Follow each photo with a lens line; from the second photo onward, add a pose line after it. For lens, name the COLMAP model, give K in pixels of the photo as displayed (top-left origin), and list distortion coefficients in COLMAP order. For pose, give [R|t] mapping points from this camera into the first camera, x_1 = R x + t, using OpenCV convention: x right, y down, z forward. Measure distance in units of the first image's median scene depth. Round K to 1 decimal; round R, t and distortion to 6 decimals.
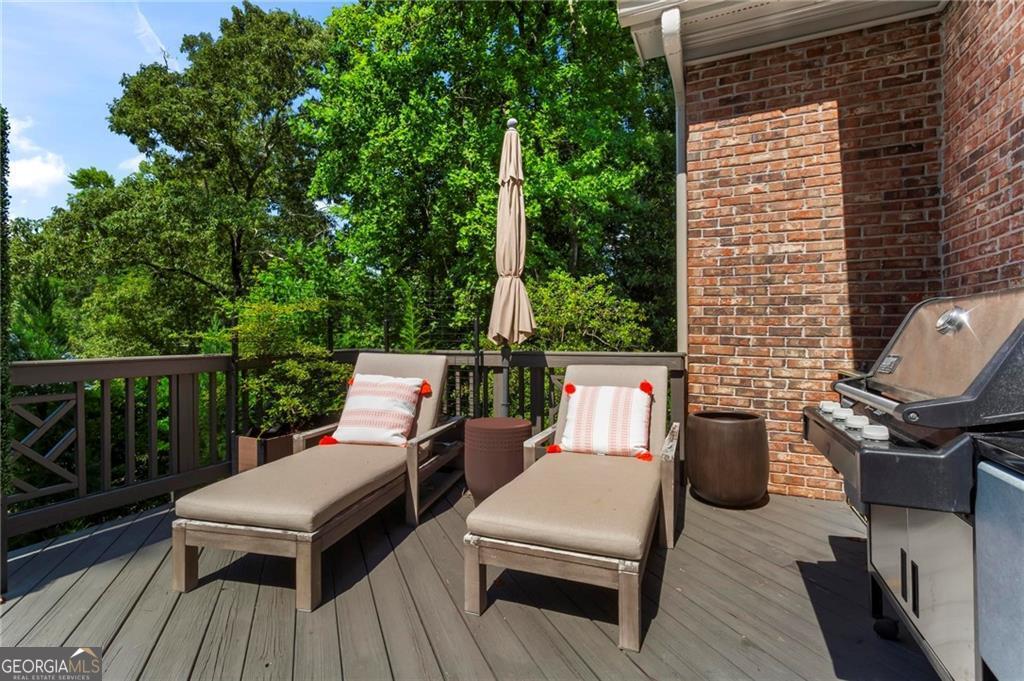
lens RADIAL K [[496.3, 0, 504.8], [0, 496.3, 339.8], [0, 0, 1]] dist [-0.000353, 0.003067]
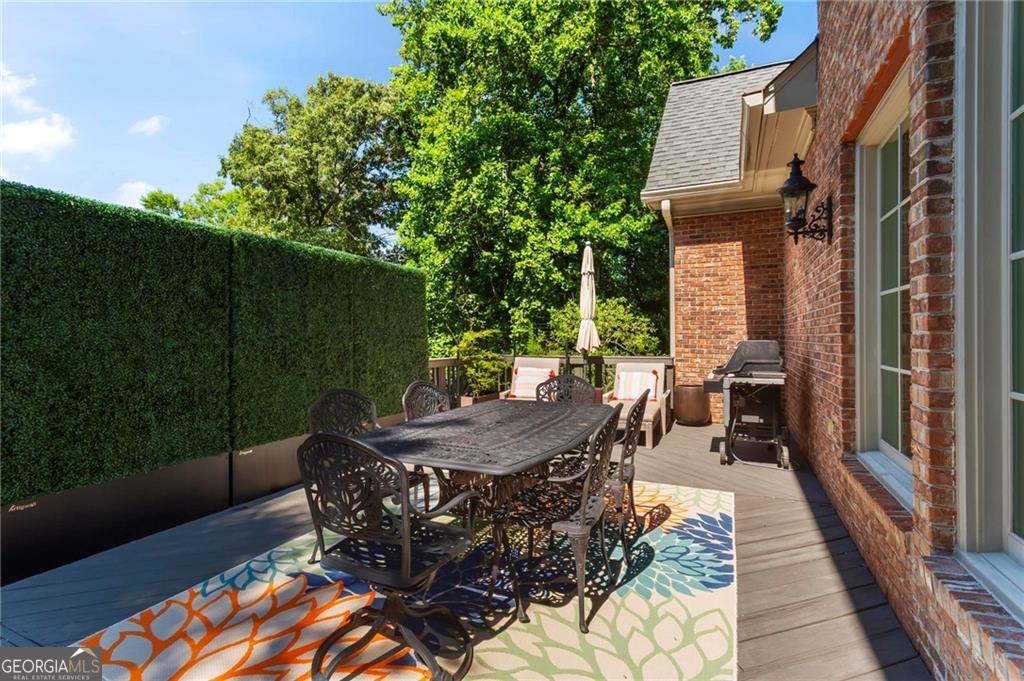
lens RADIAL K [[496.3, 0, 502.7], [0, 496.3, 340.2], [0, 0, 1]] dist [-0.000353, 0.003067]
pose [[0.999704, -0.000912, -0.024332, -0.303691], [0.000807, 0.999990, -0.004294, -0.035677], [0.024335, 0.004273, 0.999695, -1.103708]]
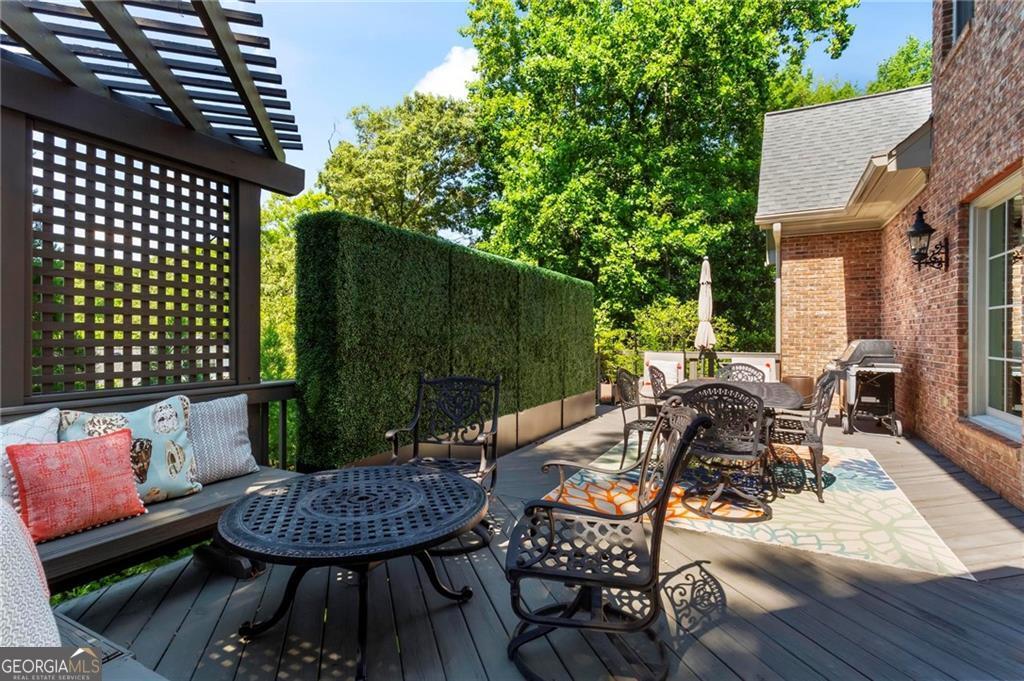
lens RADIAL K [[496.3, 0, 504.9], [0, 496.3, 338.1], [0, 0, 1]] dist [-0.000353, 0.003067]
pose [[0.996178, 0.006637, -0.087092, -0.805271], [-0.007012, 0.999967, -0.004000, -0.029192], [0.087063, 0.004595, 0.996192, -1.616756]]
